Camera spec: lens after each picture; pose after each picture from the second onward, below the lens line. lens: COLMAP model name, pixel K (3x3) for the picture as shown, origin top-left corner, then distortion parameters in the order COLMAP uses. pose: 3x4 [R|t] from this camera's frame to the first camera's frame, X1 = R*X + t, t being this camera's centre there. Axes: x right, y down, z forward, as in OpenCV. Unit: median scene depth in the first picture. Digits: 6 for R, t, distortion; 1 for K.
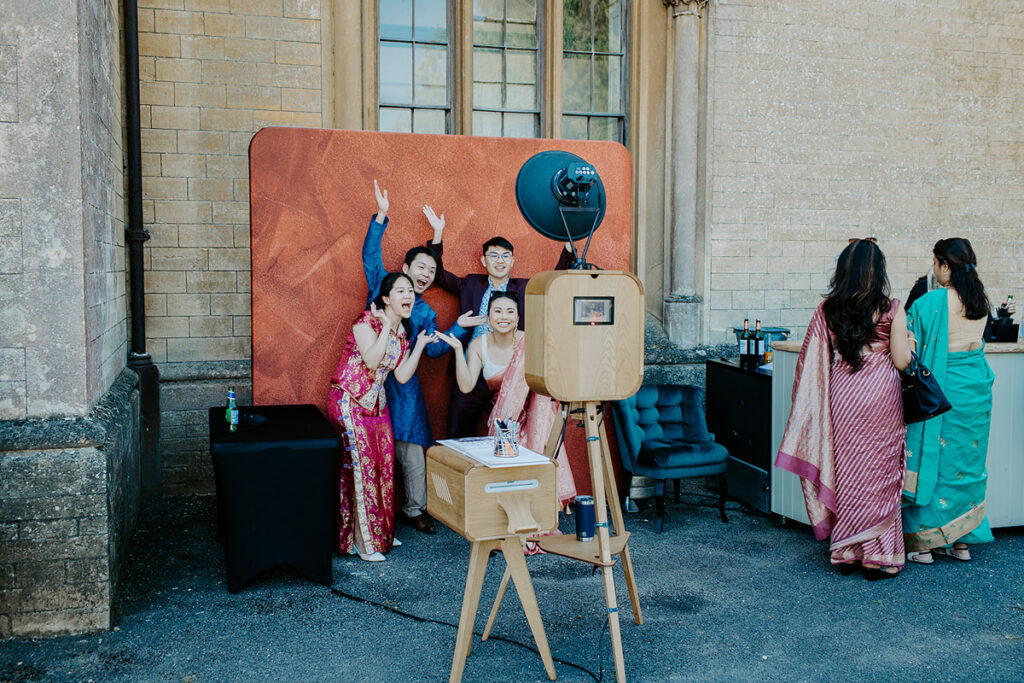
lens RADIAL K [[1117.9, 0, 459.7], [0, 1117.9, 342.6], [0, 0, 1]] dist [0.009539, 0.000000]
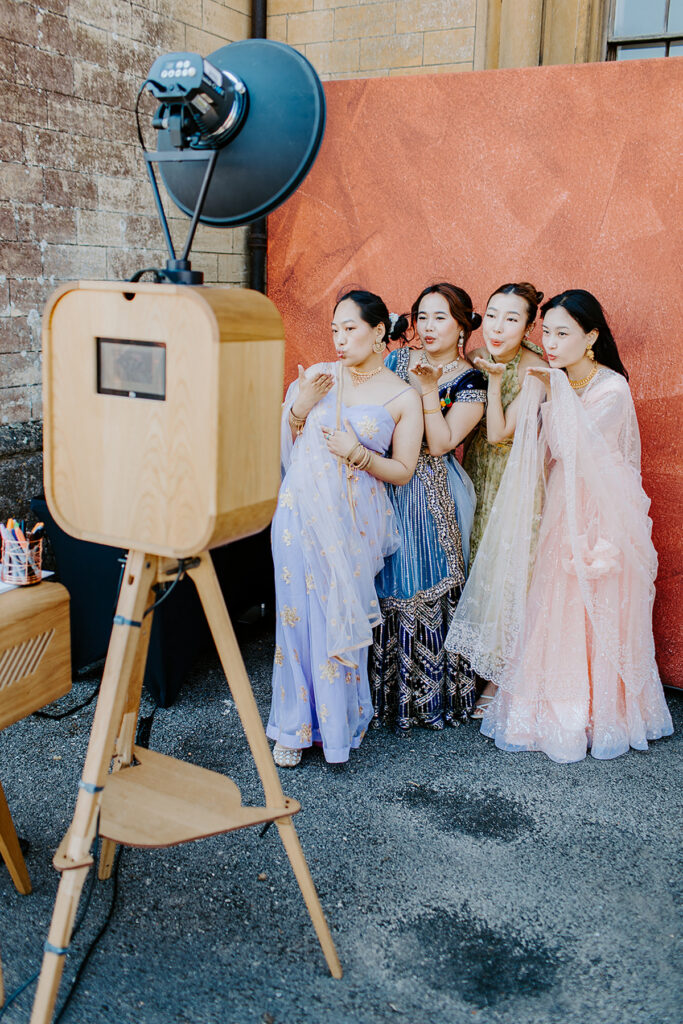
lens RADIAL K [[1002.8, 0, 294.7], [0, 1002.8, 510.9], [0, 0, 1]] dist [0.007828, 0.000000]
pose [[0.684072, 0.182229, -0.706285, 0.313725], [-0.075410, 0.980770, 0.180011, -0.033214], [0.725506, -0.069880, 0.684659, 0.479078]]
